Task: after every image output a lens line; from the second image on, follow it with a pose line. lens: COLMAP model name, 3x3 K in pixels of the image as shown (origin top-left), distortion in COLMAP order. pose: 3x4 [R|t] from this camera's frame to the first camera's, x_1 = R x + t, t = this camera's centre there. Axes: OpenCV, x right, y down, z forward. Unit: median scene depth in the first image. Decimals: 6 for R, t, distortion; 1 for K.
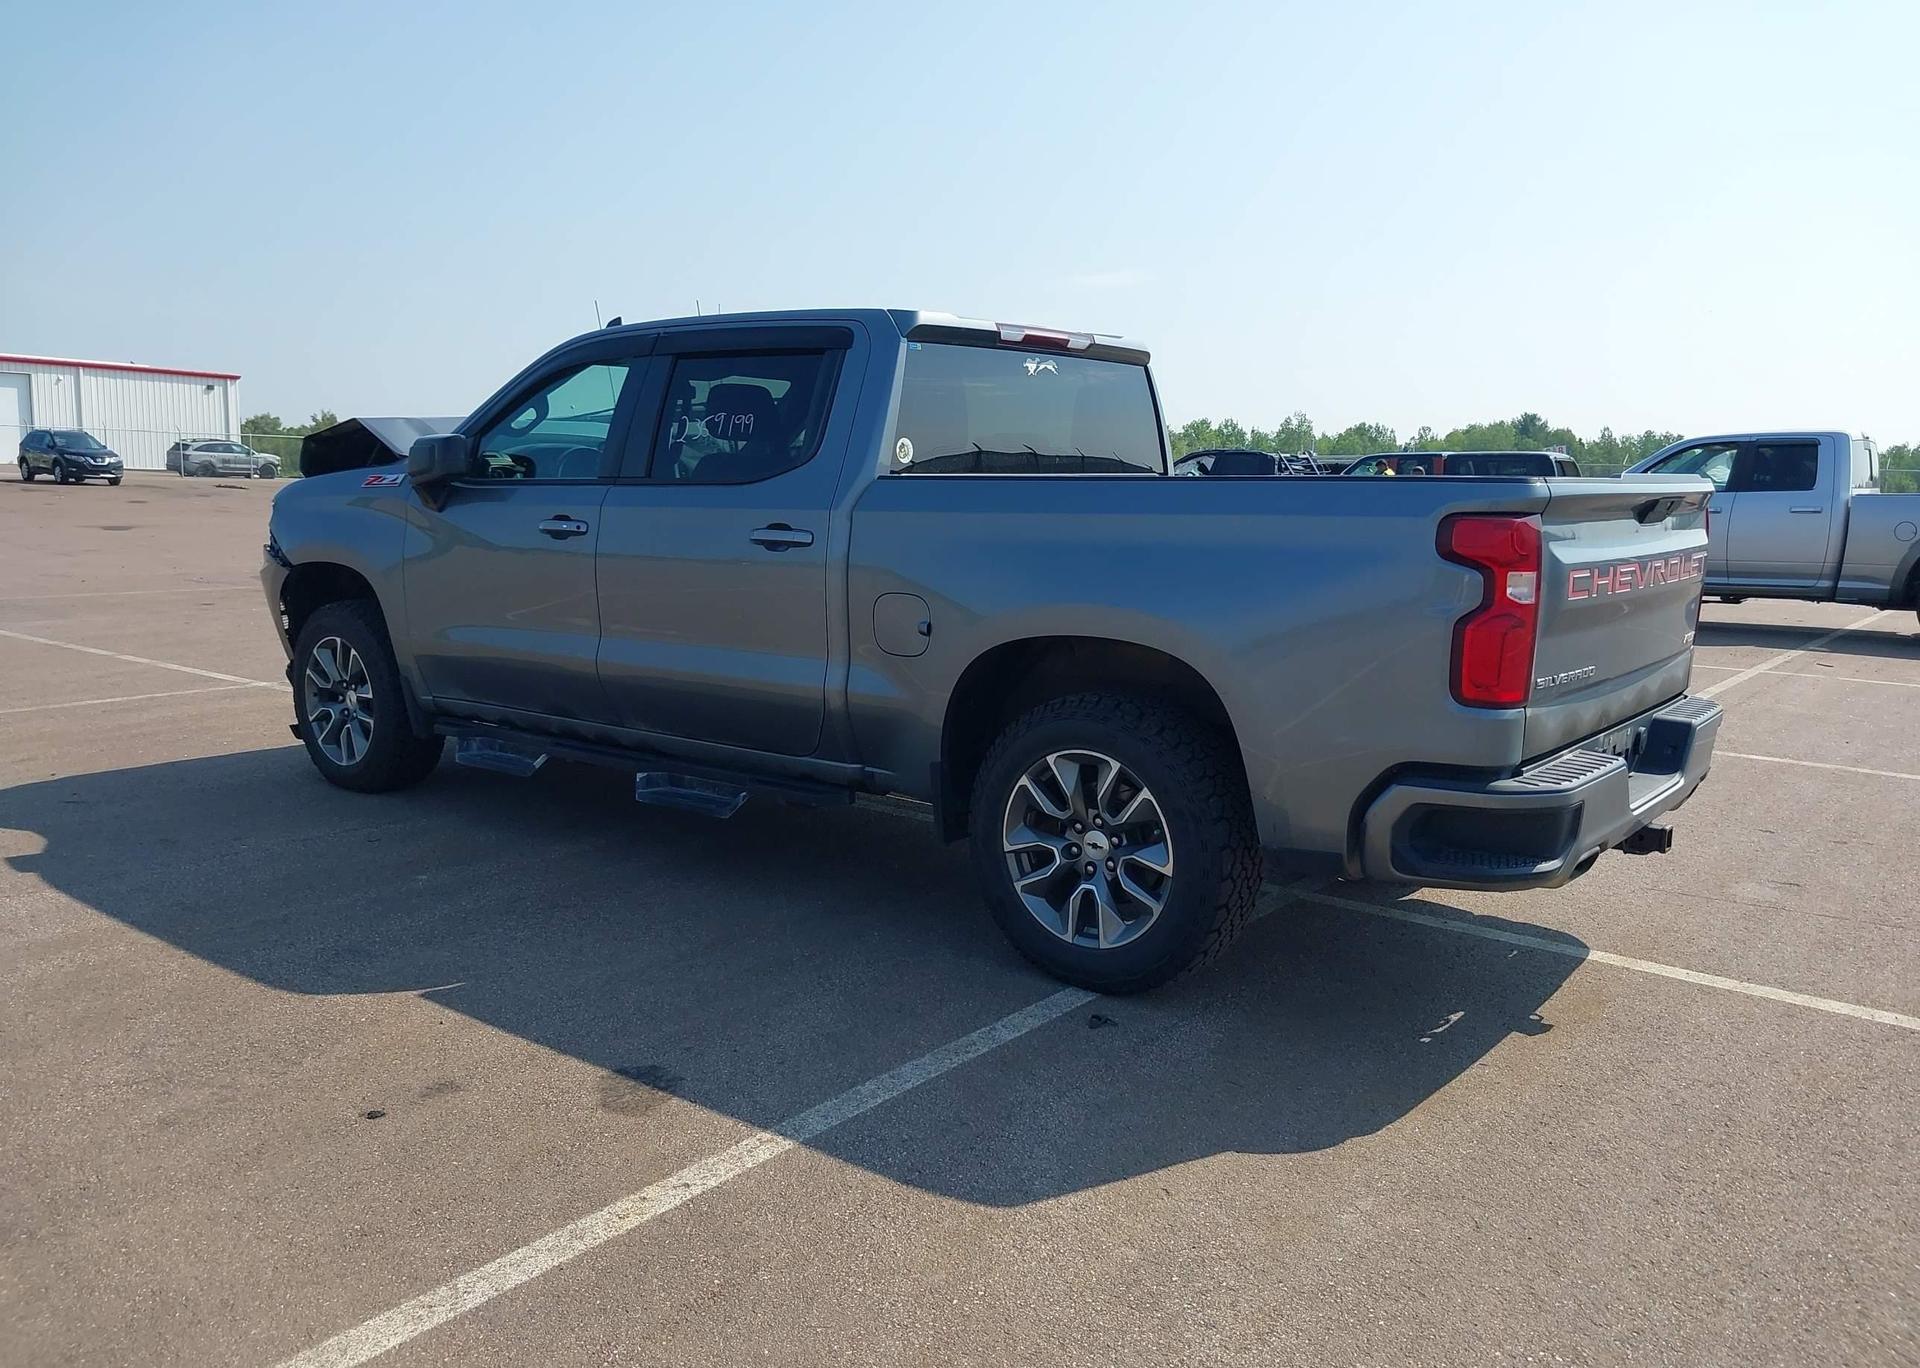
lens RADIAL K [[1507.2, 0, 949.9], [0, 1507.2, 696.5], [0, 0, 1]] dist [0.042679, -0.067700]
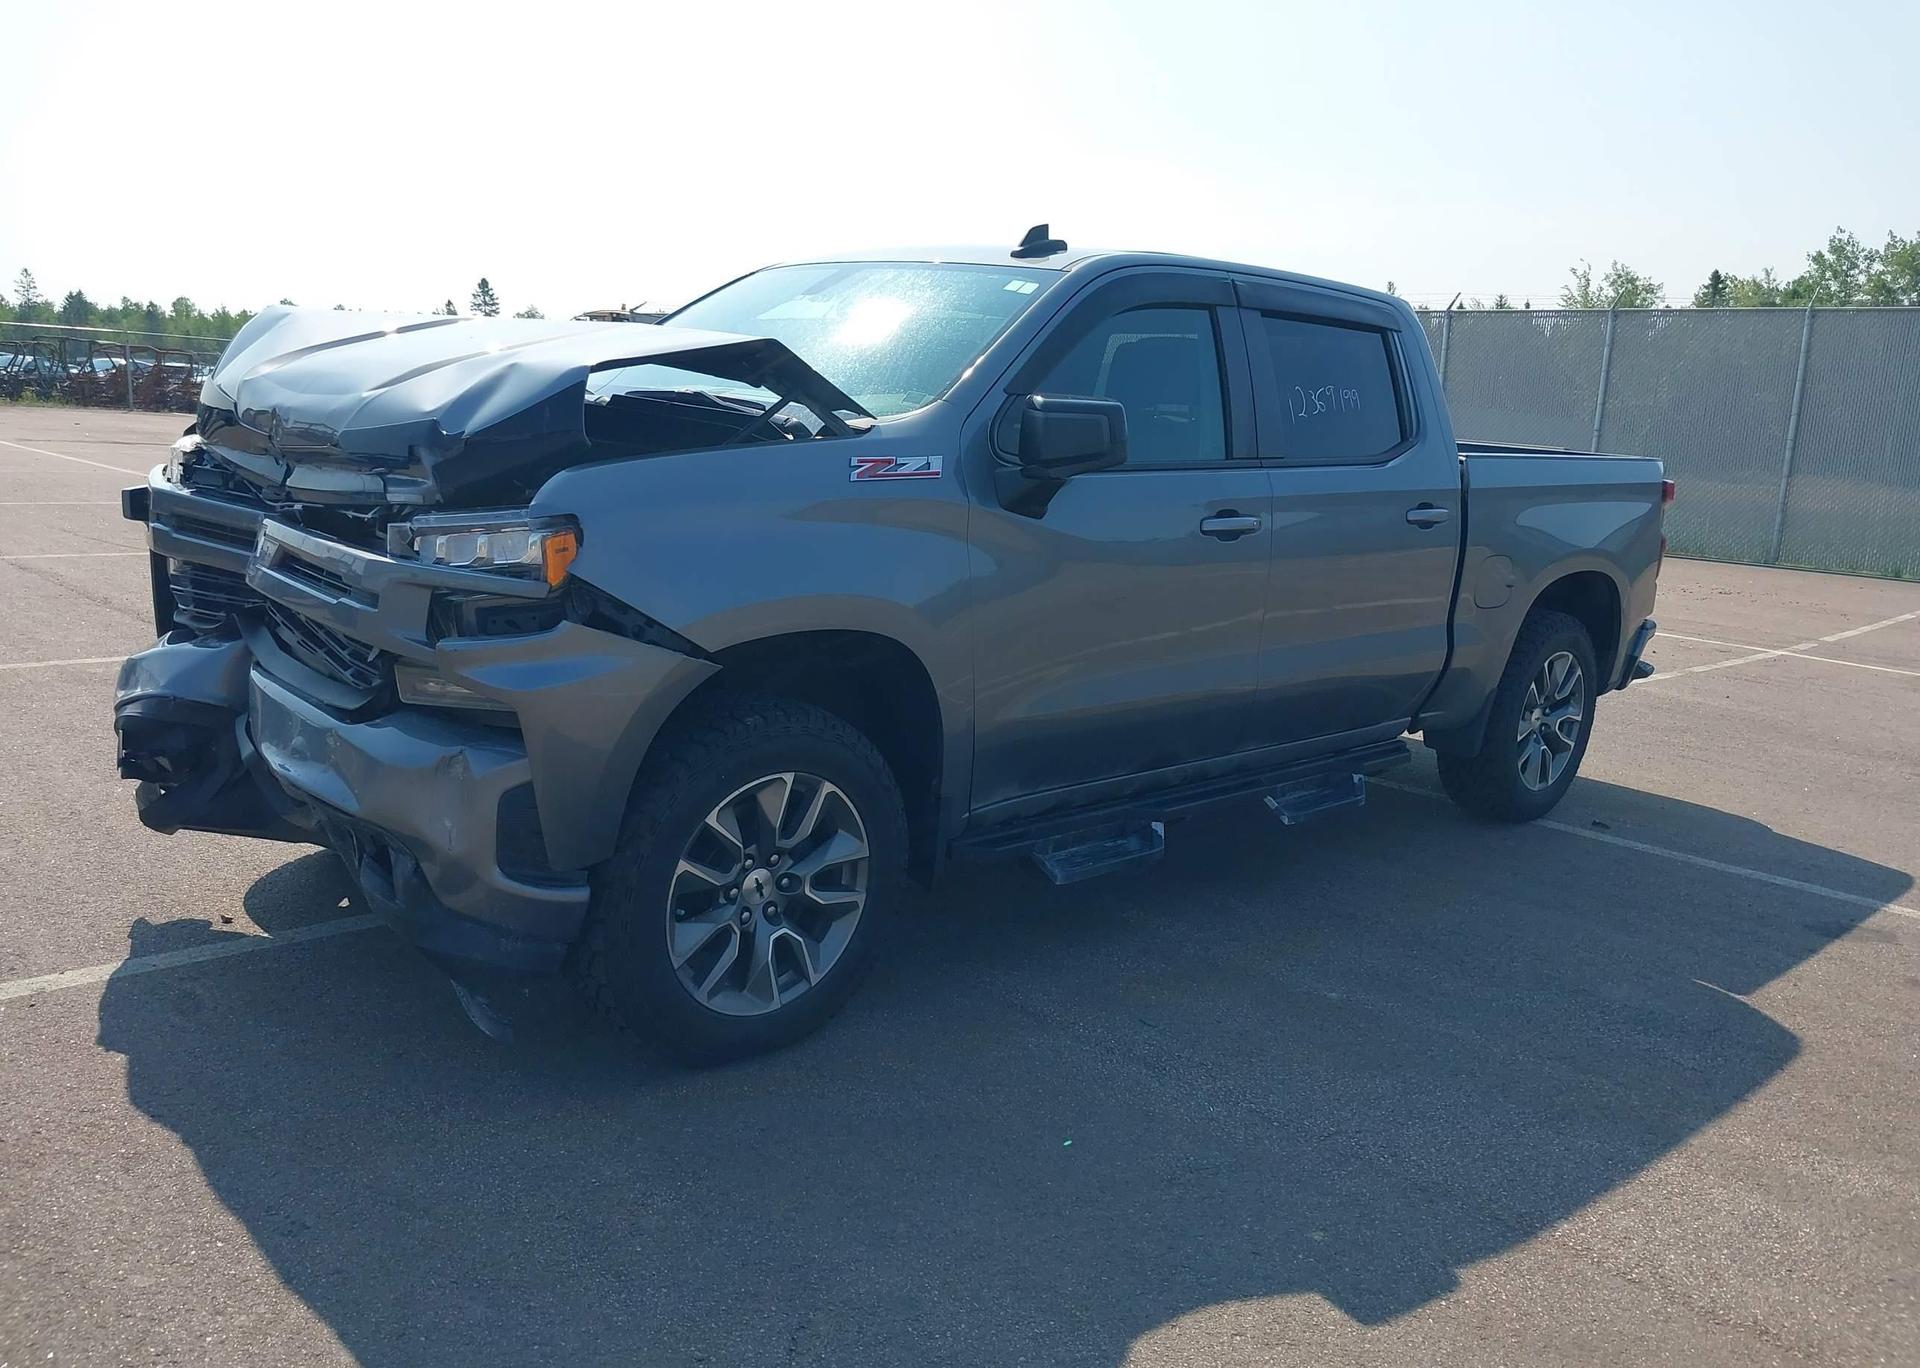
lens RADIAL K [[1507.2, 0, 937.9], [0, 1507.2, 687.2], [0, 0, 1]] dist [0.042679, -0.067700]
pose [[0.142443, -0.195002, 0.970404, -1.181450], [0.086104, 0.979126, 0.184116, -0.208755], [-0.986051, 0.057329, 0.156260, 1.157165]]
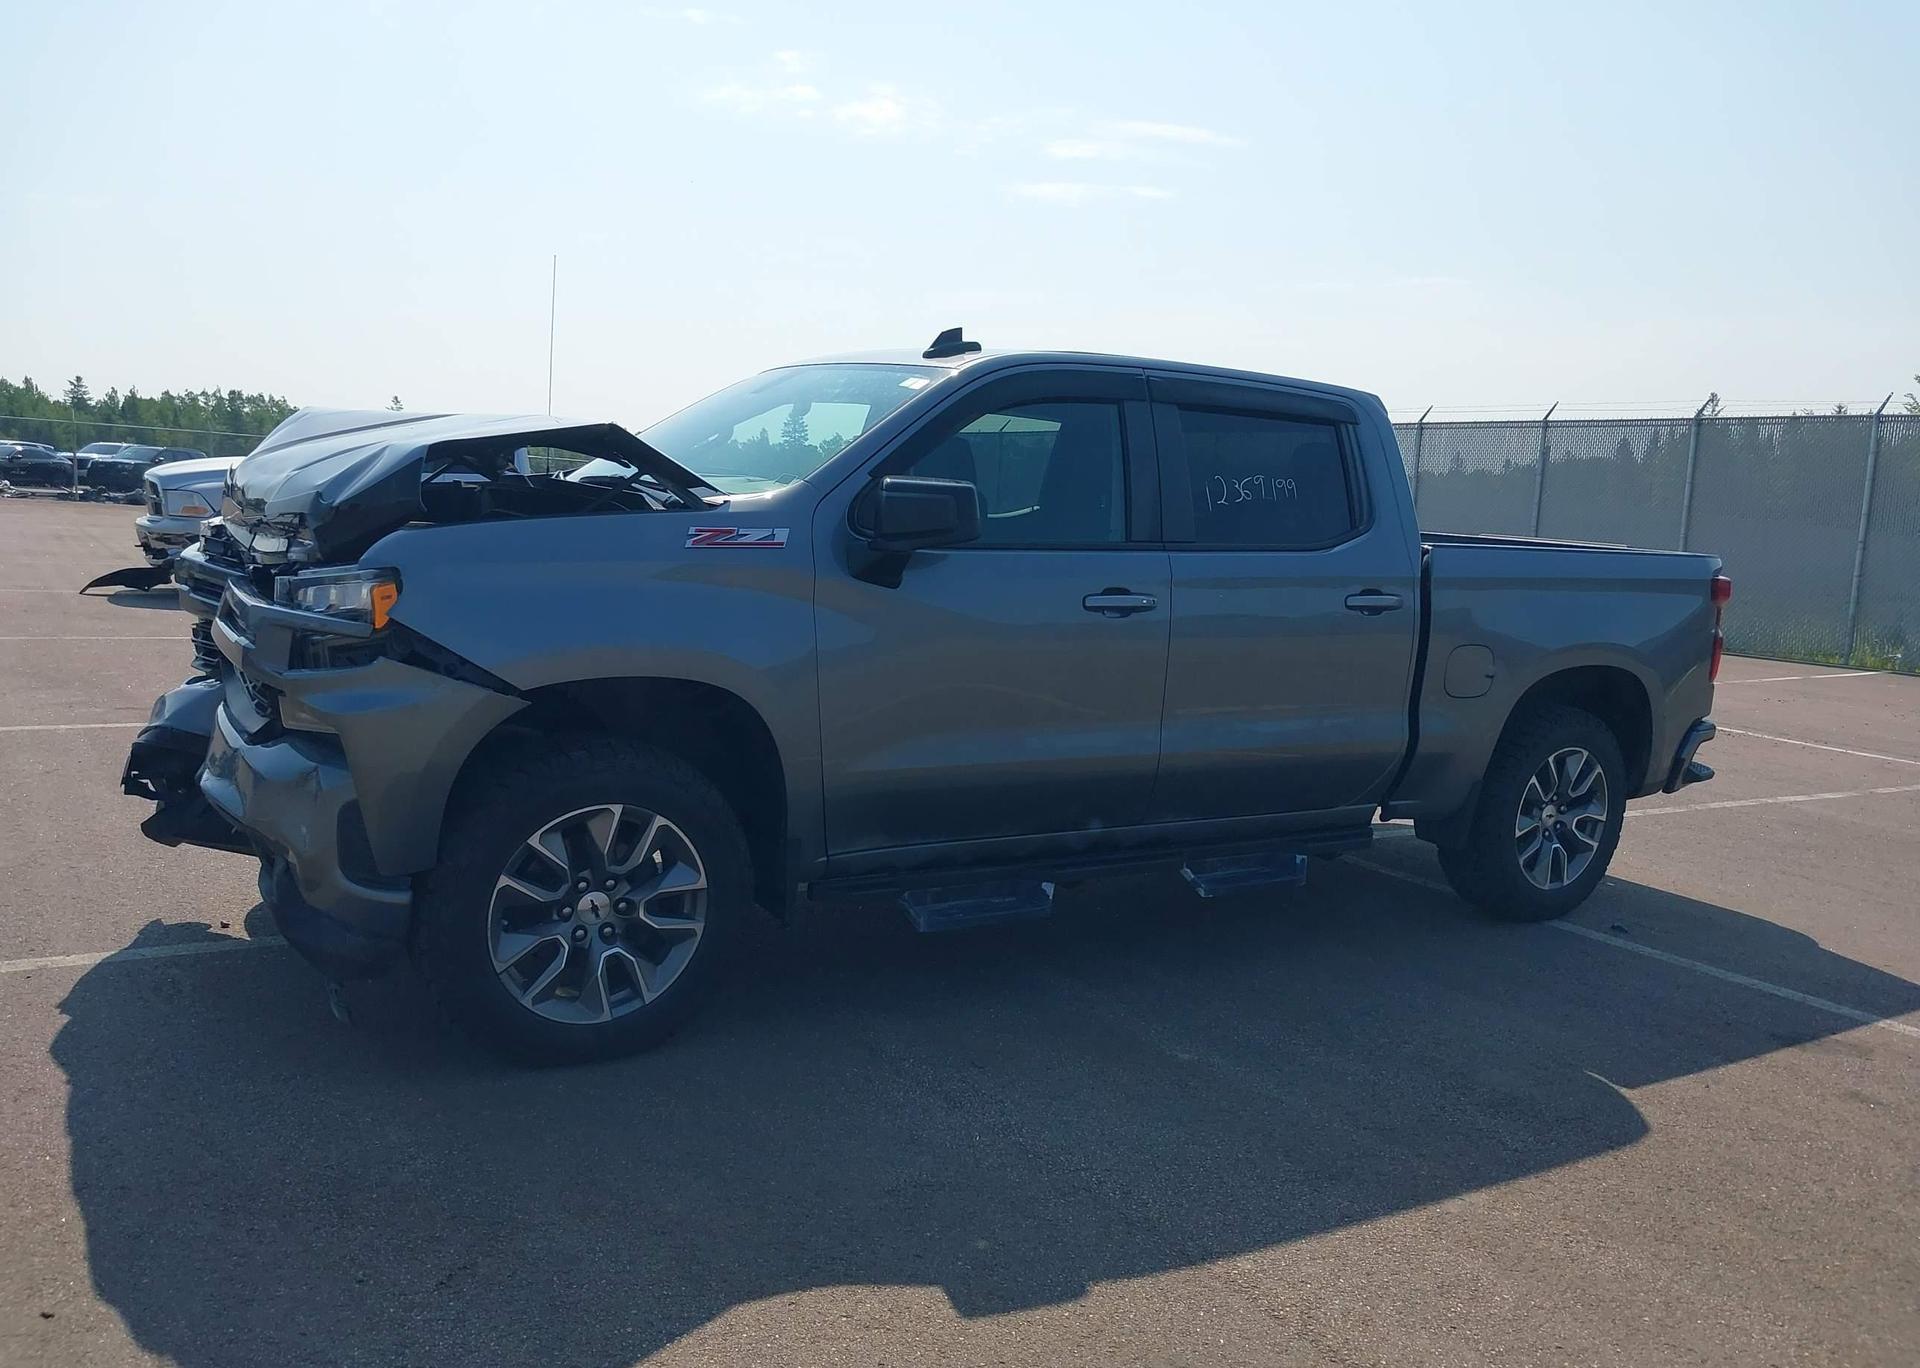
lens RADIAL K [[1507.2, 0, 953.5], [0, 1507.2, 685.7], [0, 0, 1]] dist [0.042679, -0.067700]
pose [[0.322349, -0.115598, 0.939536, -1.195858], [0.081087, 0.992240, 0.094262, -0.169601], [-0.943142, 0.045798, 0.329221, 0.915493]]
